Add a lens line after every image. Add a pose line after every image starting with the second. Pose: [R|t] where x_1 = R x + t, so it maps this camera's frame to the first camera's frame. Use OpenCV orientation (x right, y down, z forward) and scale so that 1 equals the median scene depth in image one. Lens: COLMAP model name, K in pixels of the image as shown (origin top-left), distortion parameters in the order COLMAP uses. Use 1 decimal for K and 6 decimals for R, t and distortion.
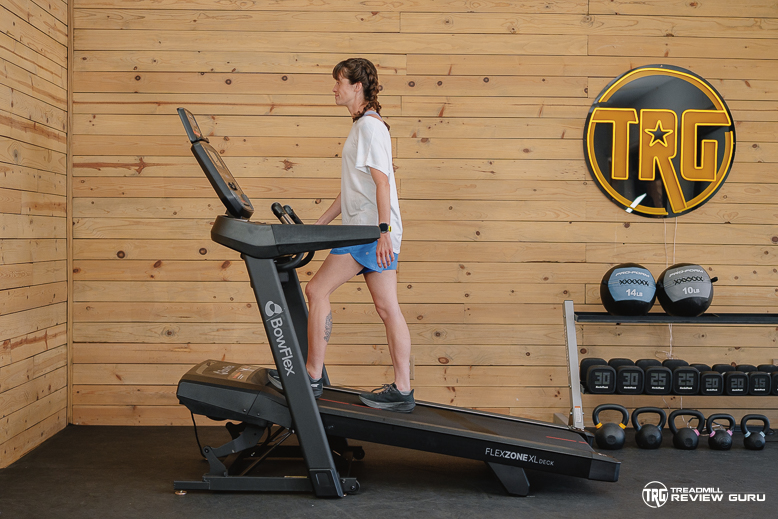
lens RADIAL K [[1133.9, 0, 389.0], [0, 1133.9, 259.5], [0, 0, 1]] dist [-0.030056, 0.076770]
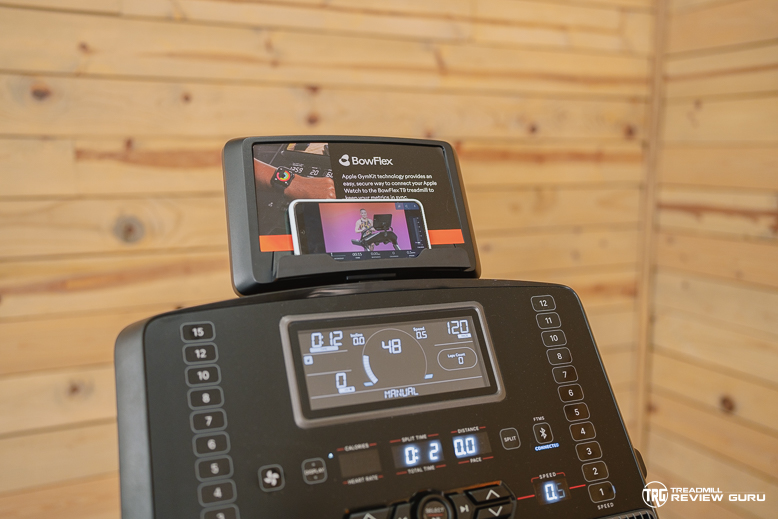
lens RADIAL K [[741.0, 0, 389.0], [0, 741.0, 259.5], [0, 0, 1]] dist [-0.014340, 0.125410]
pose [[0.376845, 0.126127, -0.917649, -0.017545], [-0.024238, 0.991690, 0.126350, -0.098492], [0.925959, -0.025373, 0.376771, 0.761566]]
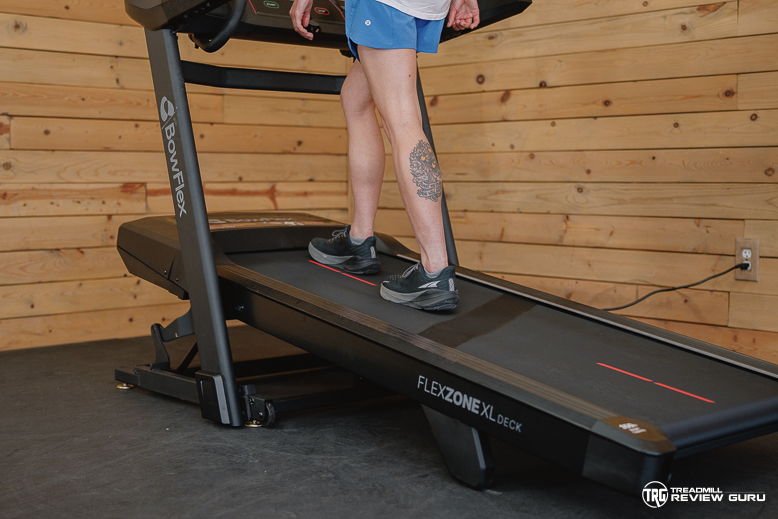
lens RADIAL K [[1133.9, 0, 389.0], [0, 1133.9, 259.5], [0, 0, 1]] dist [-0.030056, 0.076770]
pose [[0.665759, 0.046196, -0.744735, 0.324854], [-0.008609, 0.998491, 0.054241, 0.066625], [0.746117, -0.029699, 0.665152, 0.492865]]
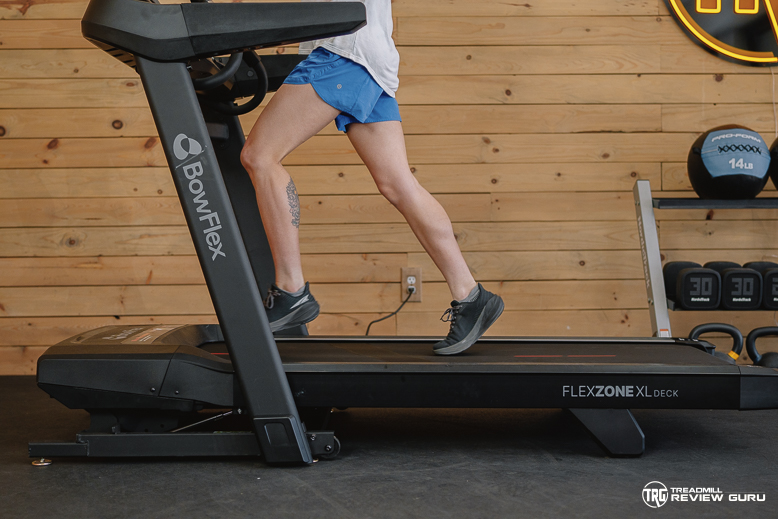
lens RADIAL K [[1134.3, 0, 387.6], [0, 1134.3, 252.3], [0, 0, 1]] dist [-0.019446, 0.037938]
pose [[0.999809, -0.019374, 0.002716, -0.000343], [0.019351, 0.999778, 0.008383, 0.069620], [-0.002878, -0.008329, 0.999961, 0.299269]]
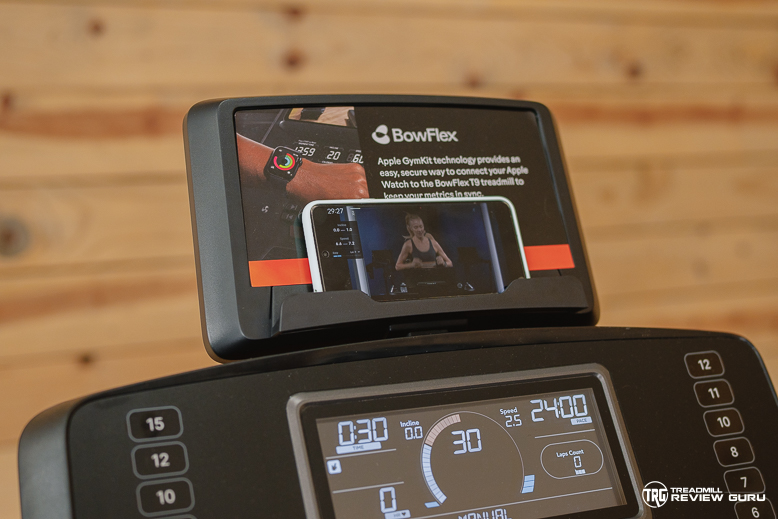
lens RADIAL K [[1133.9, 0, 389.0], [0, 1133.9, 259.5], [0, 0, 1]] dist [-0.030056, 0.076770]
pose [[0.383264, 0.118731, -0.915976, -0.028173], [-0.018386, 0.992488, 0.120956, -0.100599], [0.923456, -0.029517, 0.382568, 0.757392]]
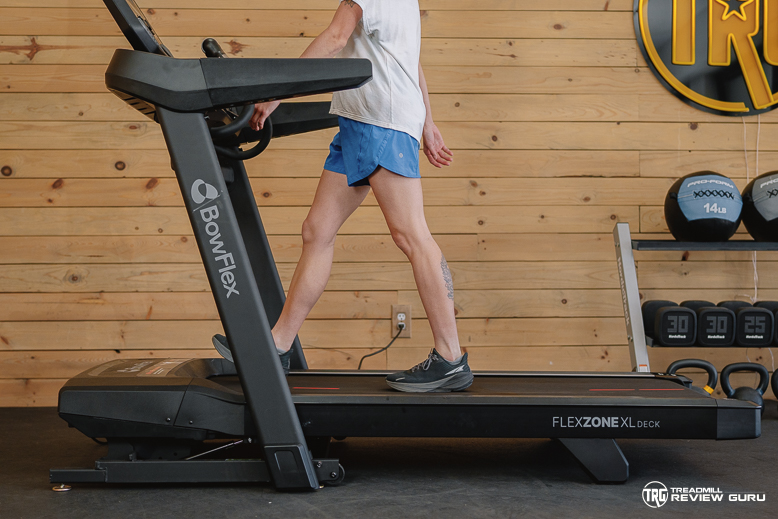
lens RADIAL K [[1133.9, 0, 389.0], [0, 1133.9, 259.5], [0, 0, 1]] dist [-0.030056, 0.076770]
pose [[0.999479, -0.013001, 0.029542, -0.013433], [0.013486, 0.999777, -0.016276, 0.067785], [-0.029324, 0.016666, 0.999431, 0.268568]]
